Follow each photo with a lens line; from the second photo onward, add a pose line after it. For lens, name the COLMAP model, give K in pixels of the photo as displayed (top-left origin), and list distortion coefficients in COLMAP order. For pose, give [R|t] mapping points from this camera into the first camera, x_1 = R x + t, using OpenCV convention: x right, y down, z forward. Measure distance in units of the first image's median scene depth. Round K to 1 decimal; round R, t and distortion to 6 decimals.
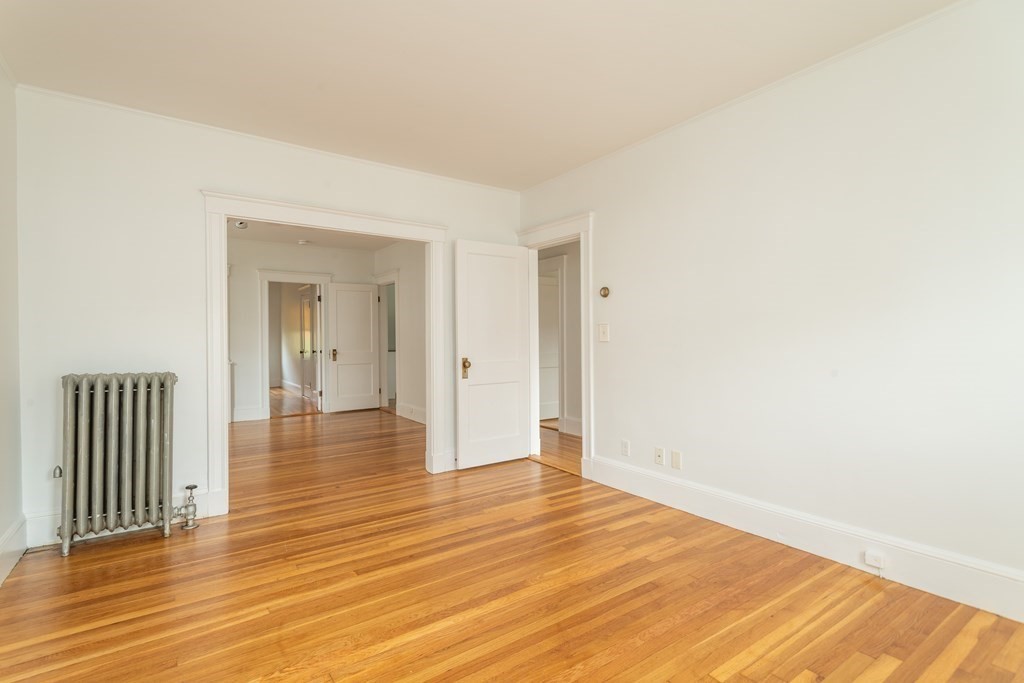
lens RADIAL K [[490.2, 0, 502.1], [0, 490.2, 341.6], [0, 0, 1]] dist [0.027643, -0.012099]
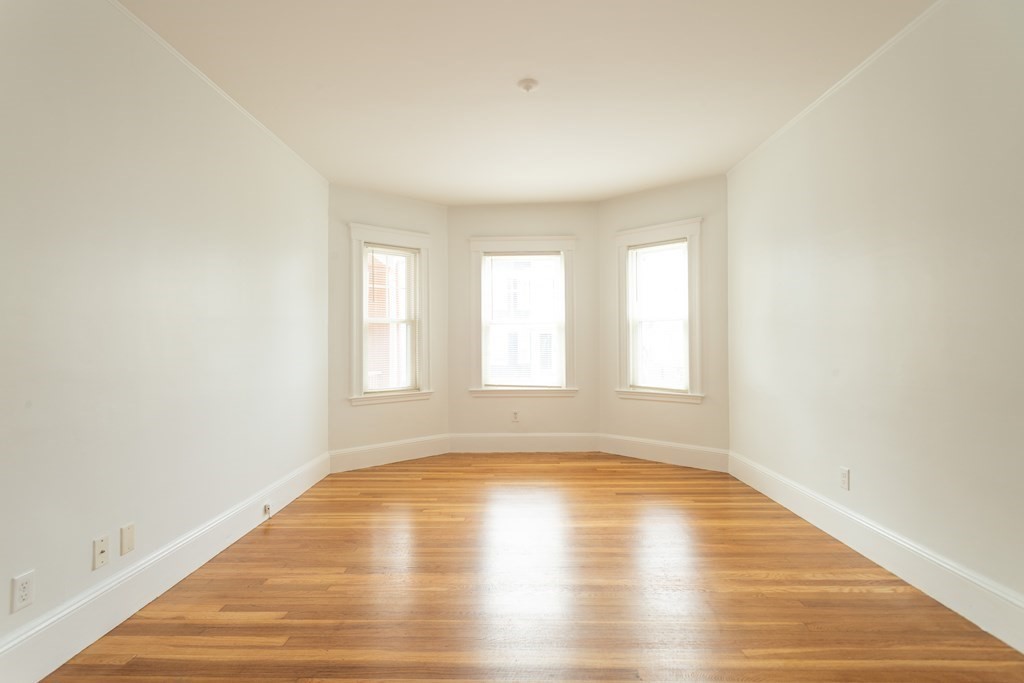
lens RADIAL K [[490.2, 0, 502.1], [0, 490.2, 341.6], [0, 0, 1]] dist [0.027643, -0.012099]
pose [[-0.811987, 0.015510, 0.583469, -0.588107], [0.018090, 0.999835, -0.001404, -0.003652], [-0.583395, 0.009415, -0.812134, 1.776008]]
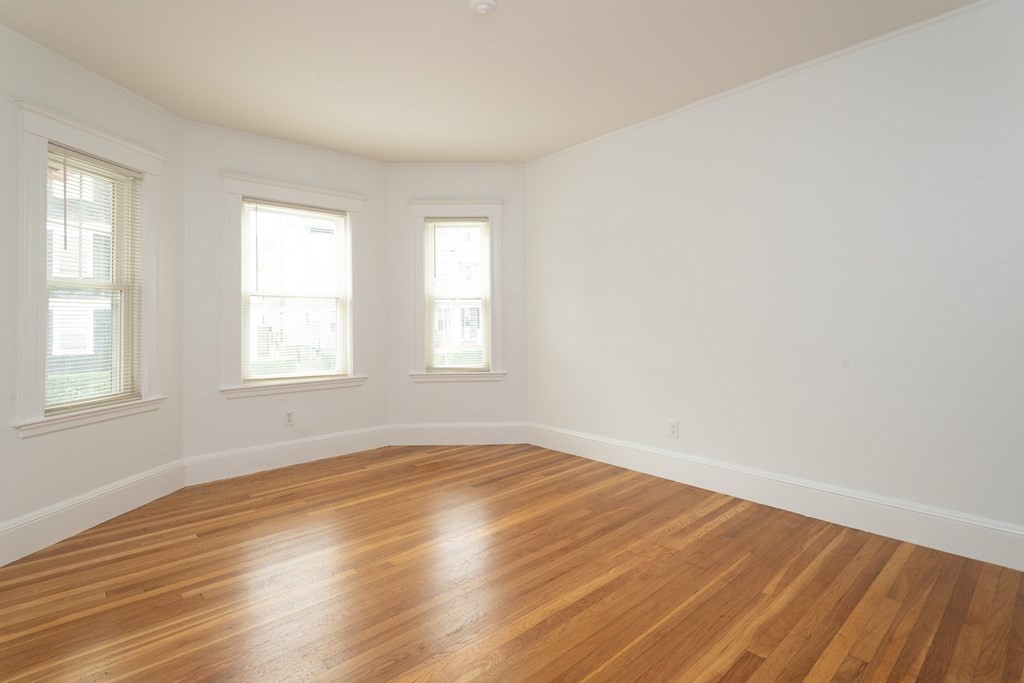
lens RADIAL K [[495.6, 0, 512.2], [0, 495.6, 309.3], [0, 0, 1]] dist [0.012759, -0.000756]
pose [[-0.990720, 0.013518, -0.135246, 0.131364], [0.015777, 0.999753, -0.015648, -0.003022], [0.135001, -0.017637, -0.990689, 1.743859]]
